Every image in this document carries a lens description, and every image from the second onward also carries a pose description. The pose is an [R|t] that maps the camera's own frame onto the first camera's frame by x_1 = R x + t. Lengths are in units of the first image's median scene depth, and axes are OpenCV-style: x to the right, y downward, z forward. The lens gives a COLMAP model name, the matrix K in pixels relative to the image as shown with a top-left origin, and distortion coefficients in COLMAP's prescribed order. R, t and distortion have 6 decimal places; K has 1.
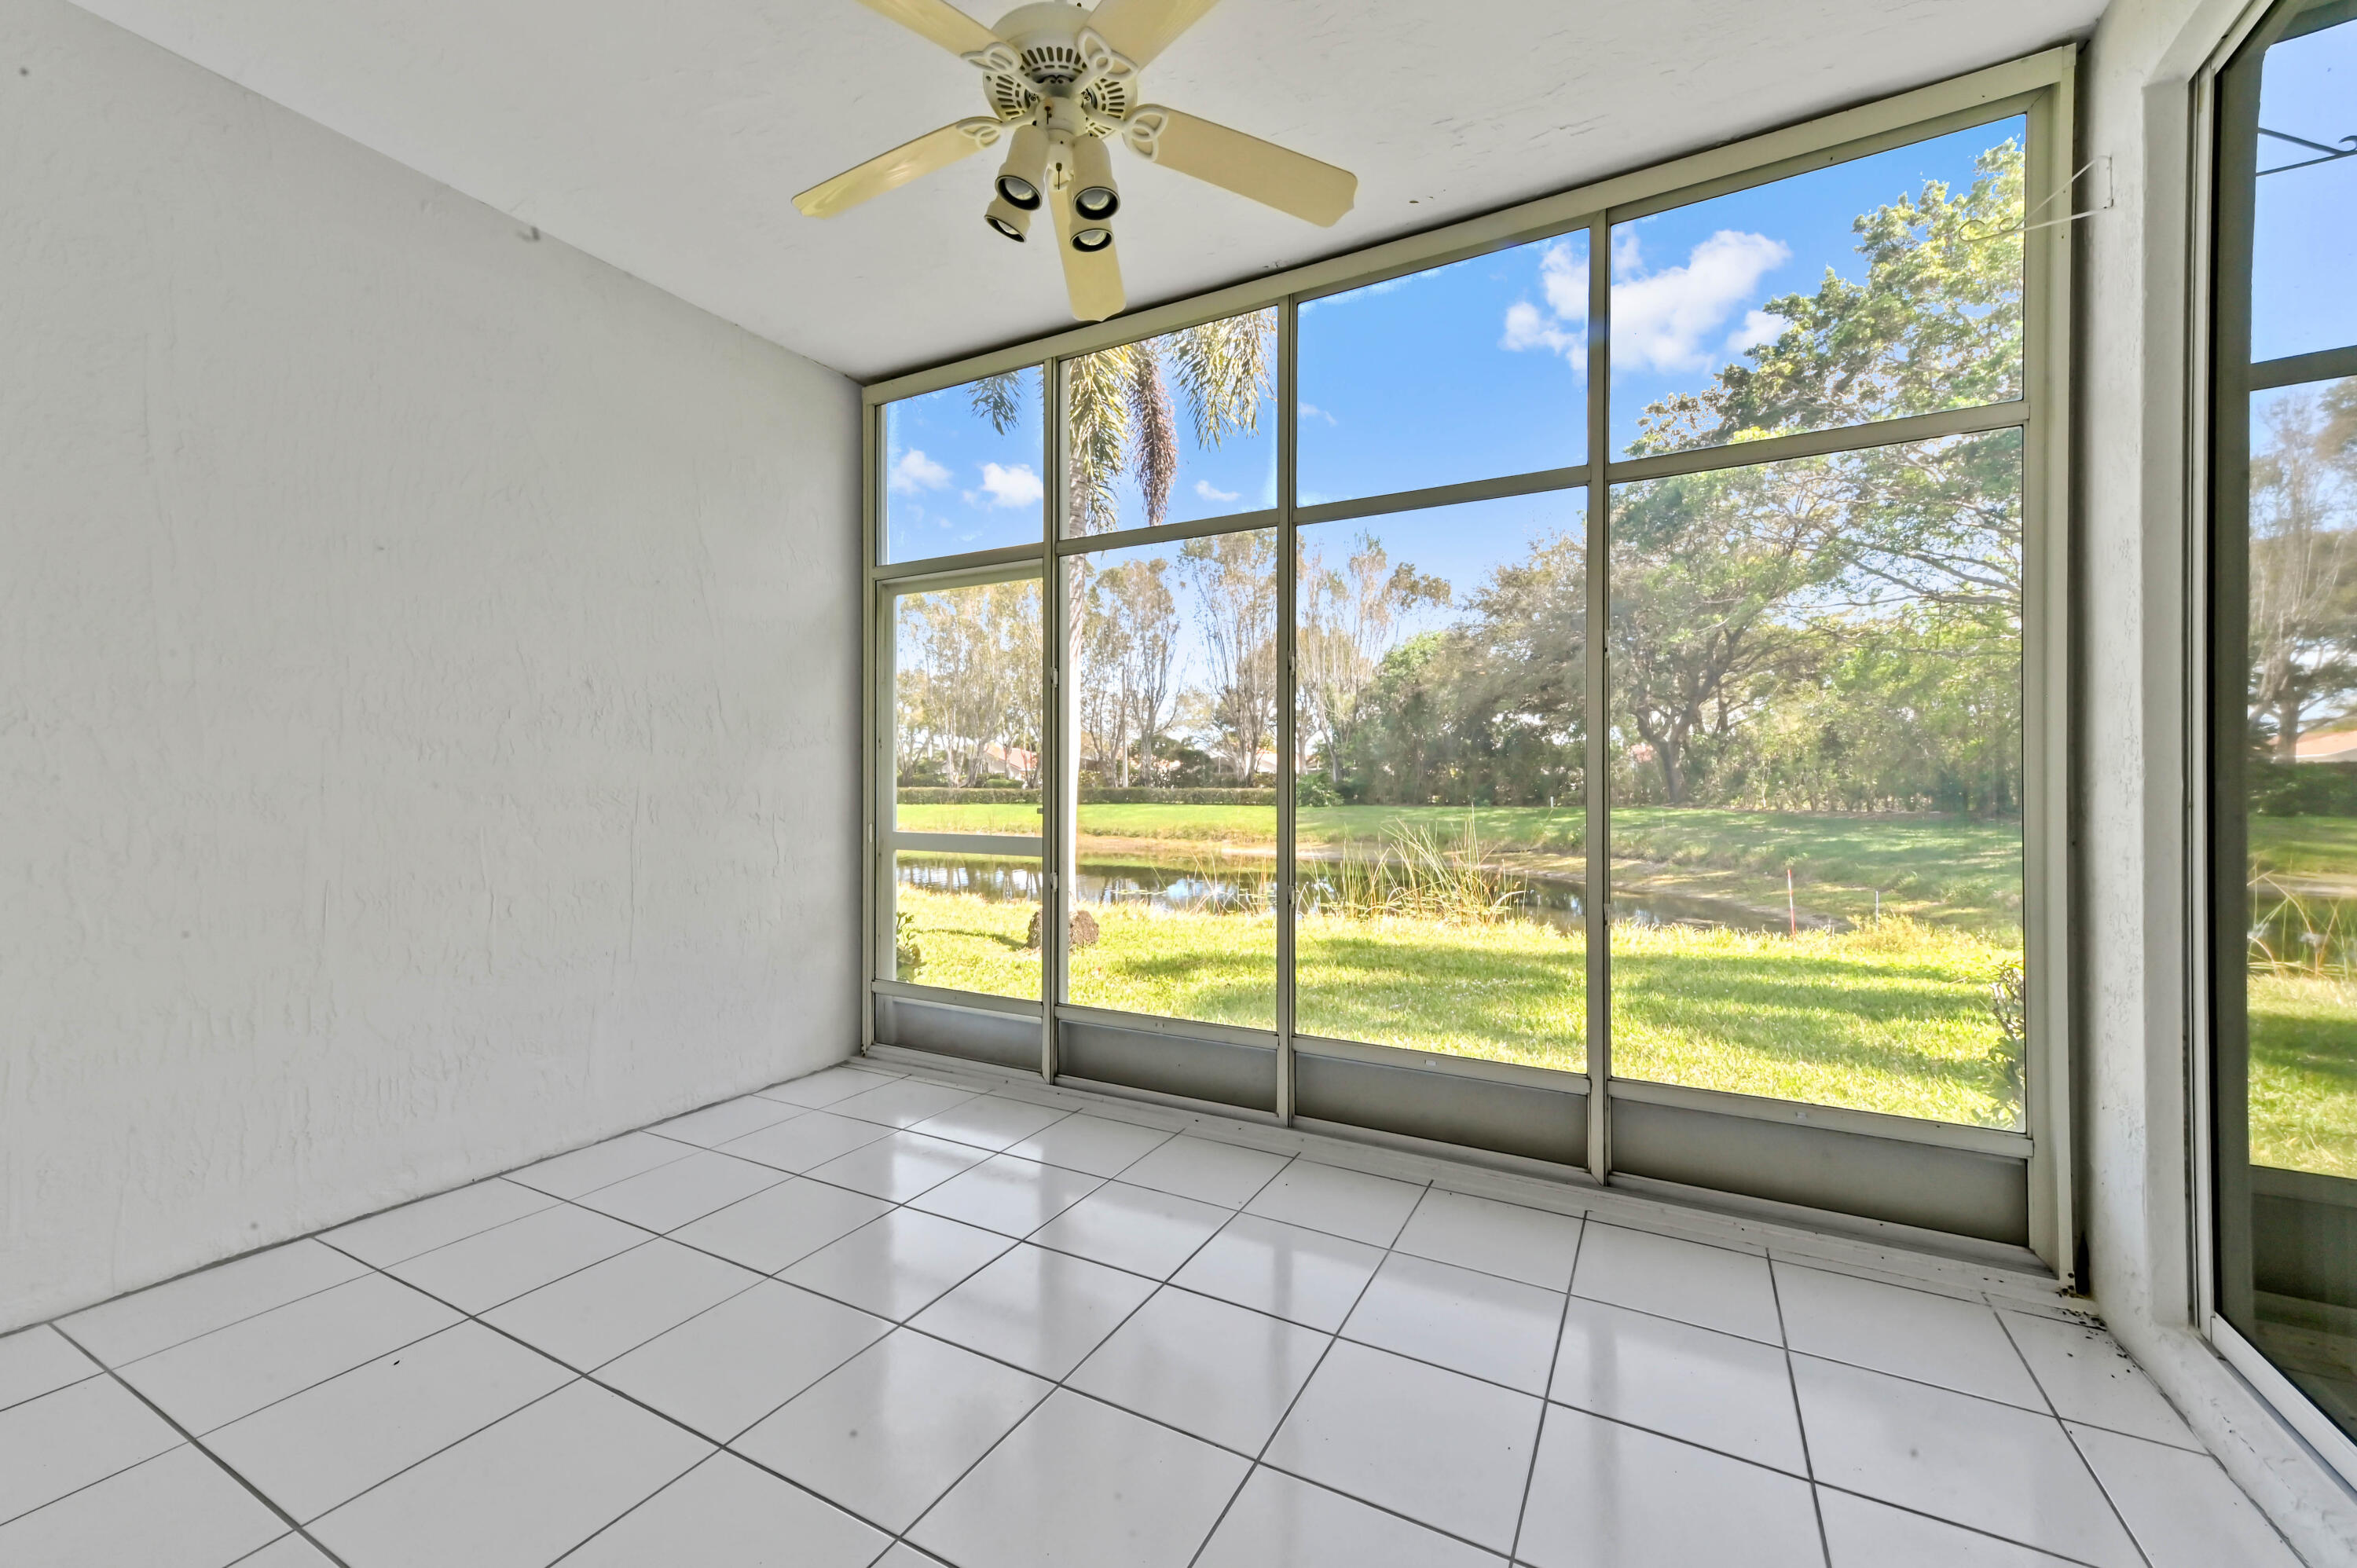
lens RADIAL K [[935.3, 0, 1175.3], [0, 935.3, 775.2], [0, 0, 1]] dist [0.017186, 0.000402]
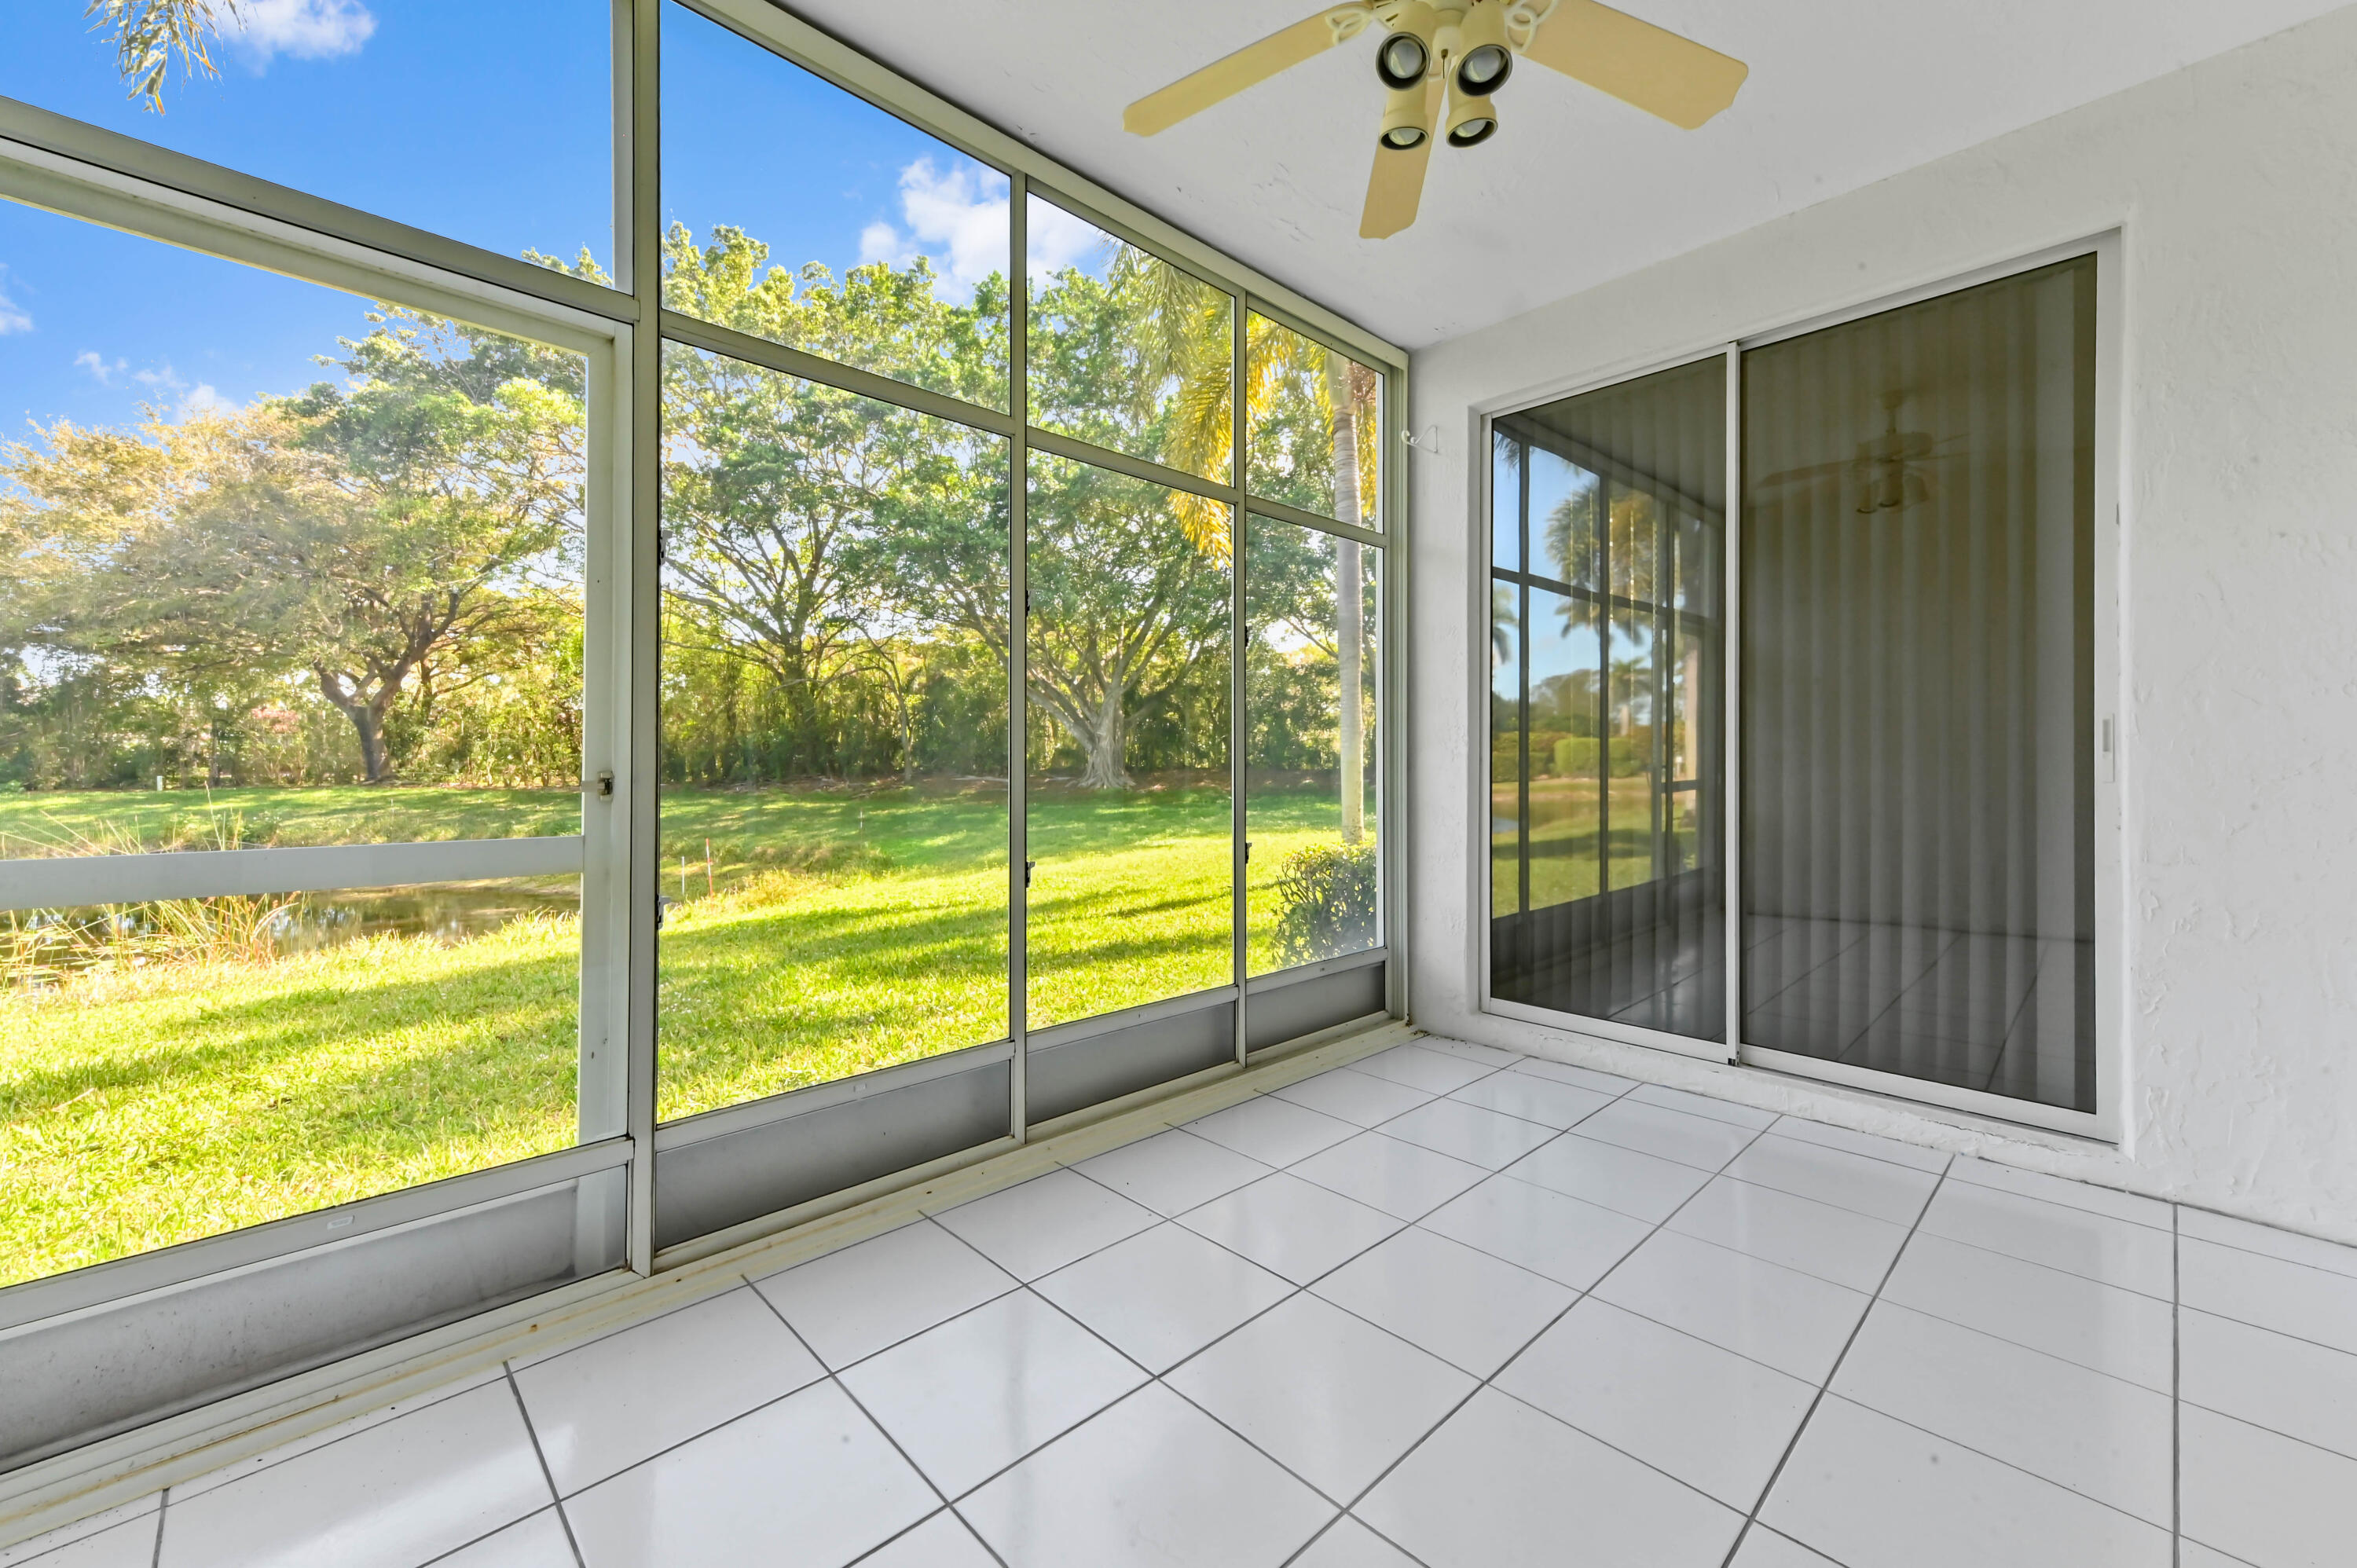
lens RADIAL K [[935.3, 0, 1175.6], [0, 935.3, 775.4], [0, 0, 1]] dist [0.017186, 0.000402]
pose [[0.316225, -0.010393, 0.948627, -0.064126], [-0.011044, 0.999832, 0.014636, 0.005519], [-0.948620, -0.015105, 0.316057, 0.068248]]
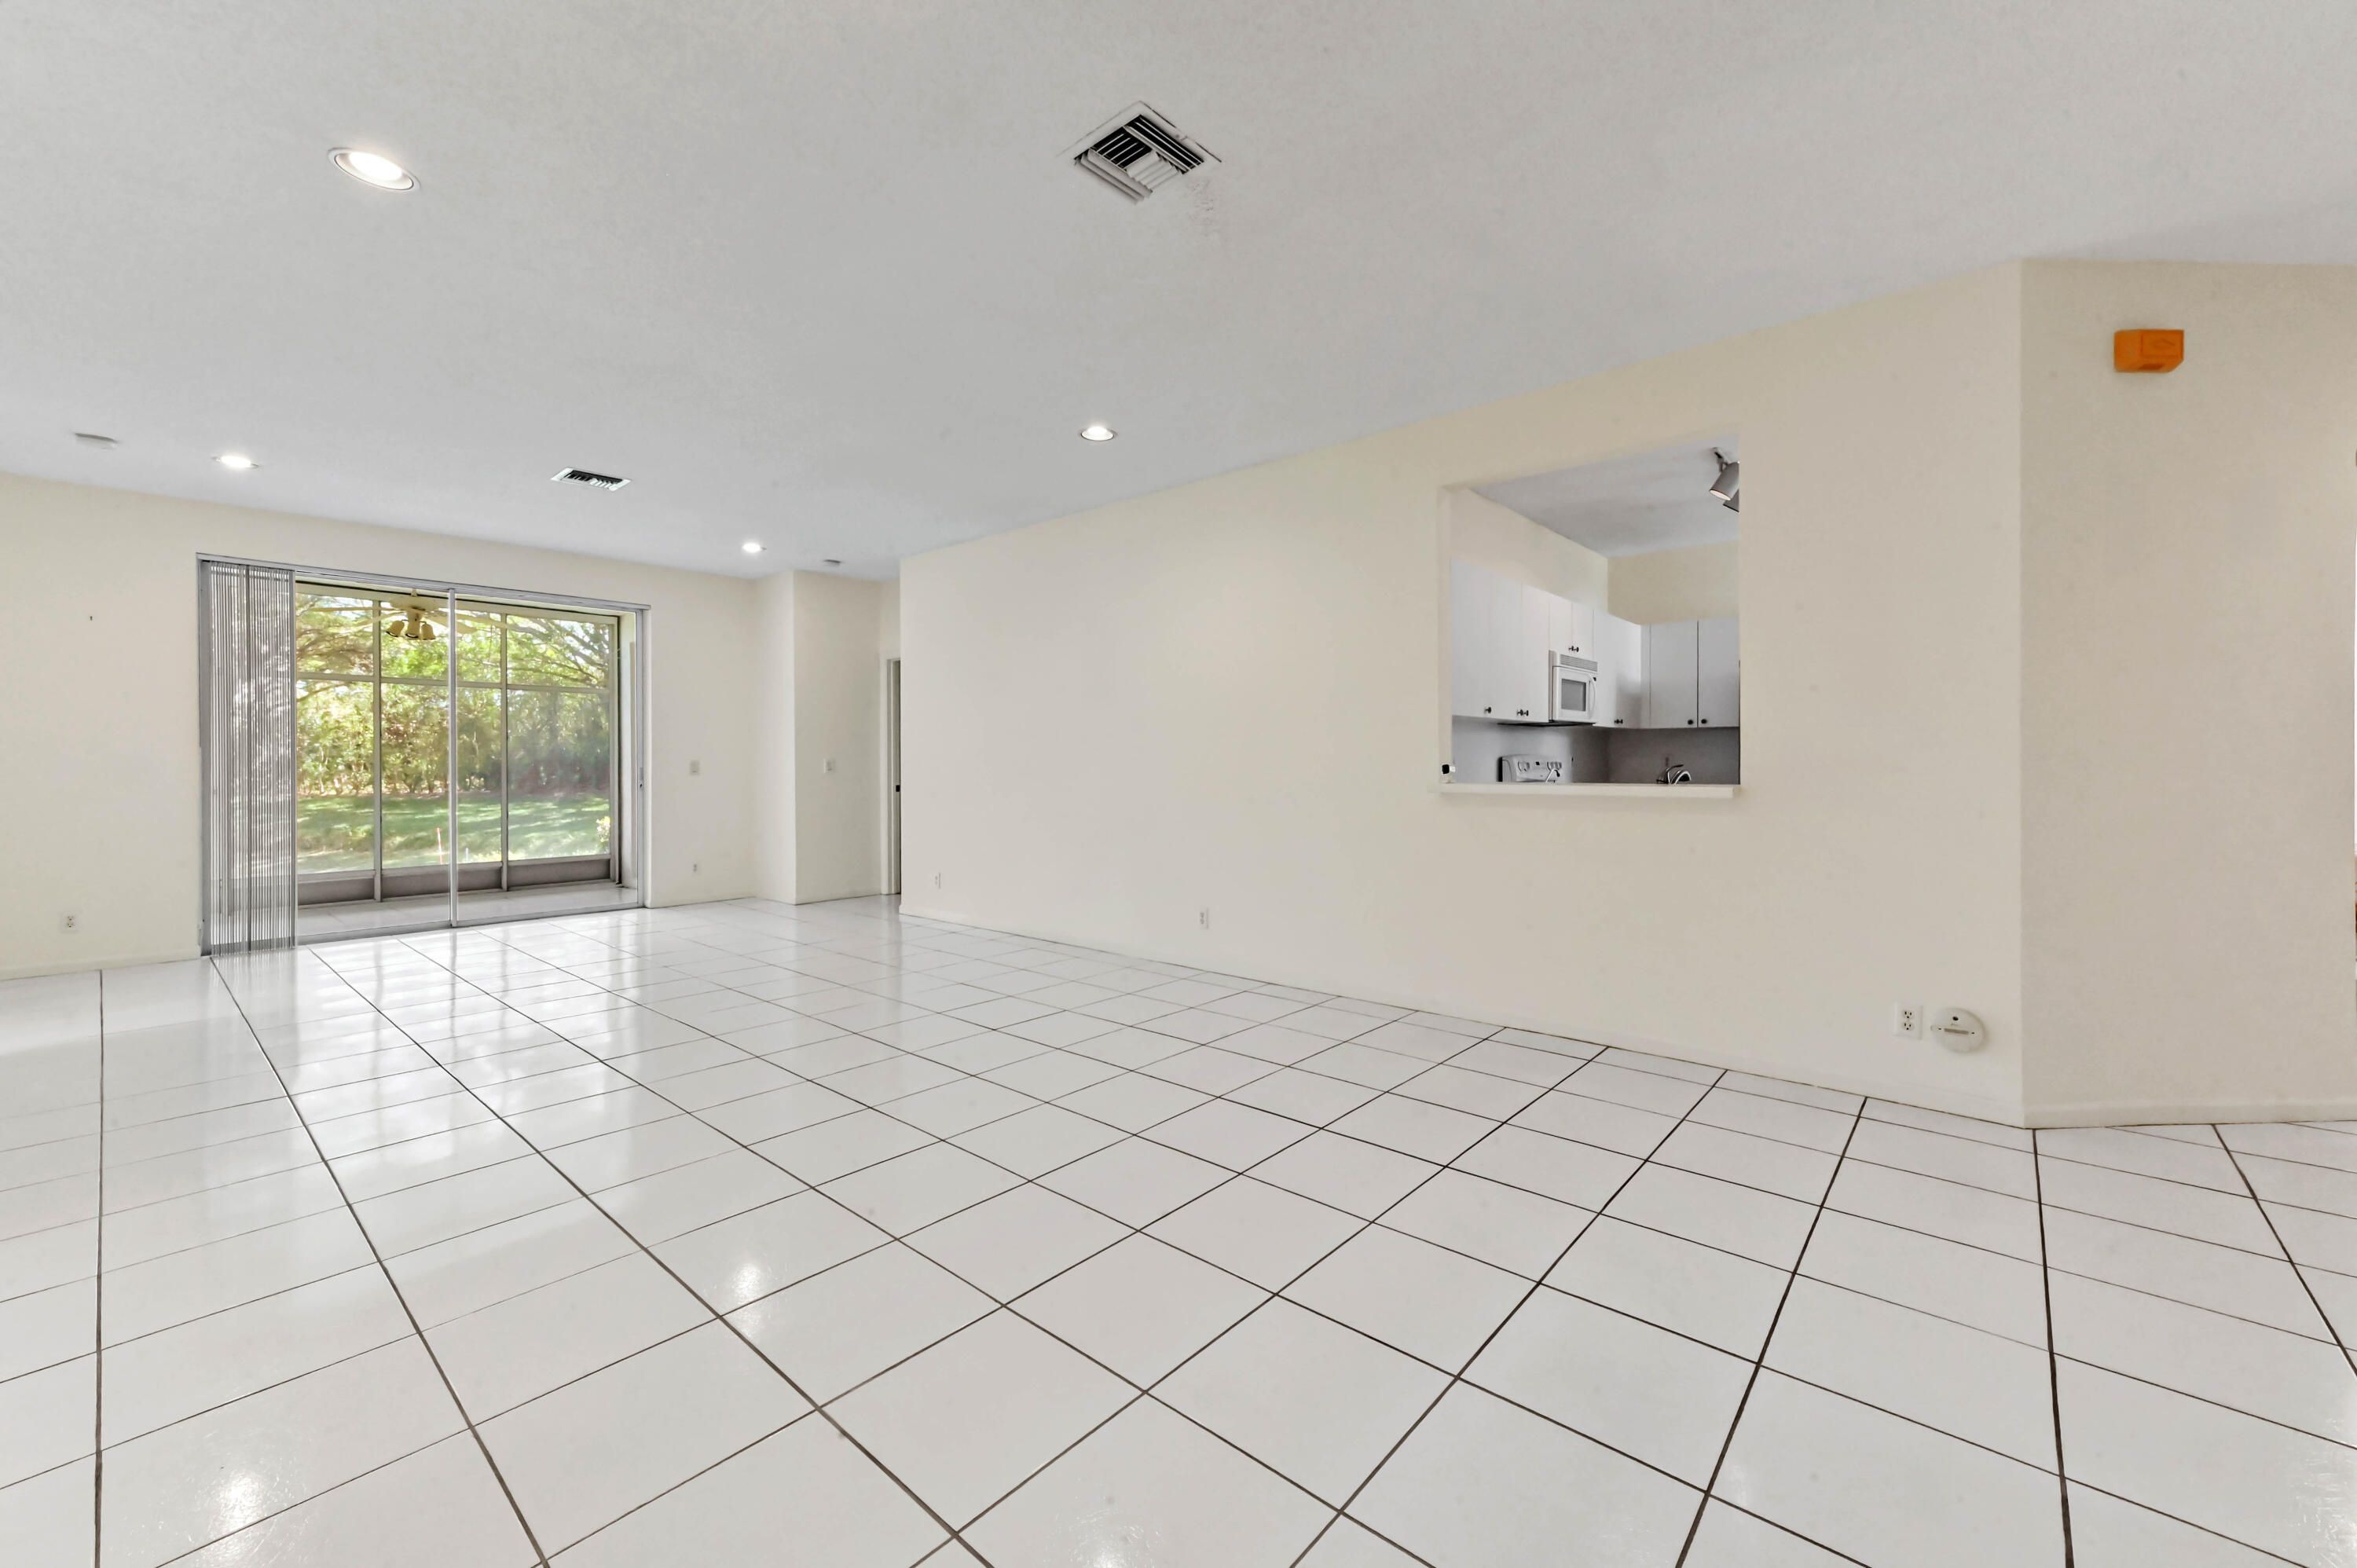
lens RADIAL K [[935.3, 0, 1192.0], [0, 935.3, 772.0], [0, 0, 1]] dist [0.017186, 0.000402]
pose [[0.225267, -0.012386, 0.974218, -0.223170], [-0.002443, 0.999909, 0.013278, -0.005493], [-0.974294, -0.005371, 0.225216, -0.212156]]
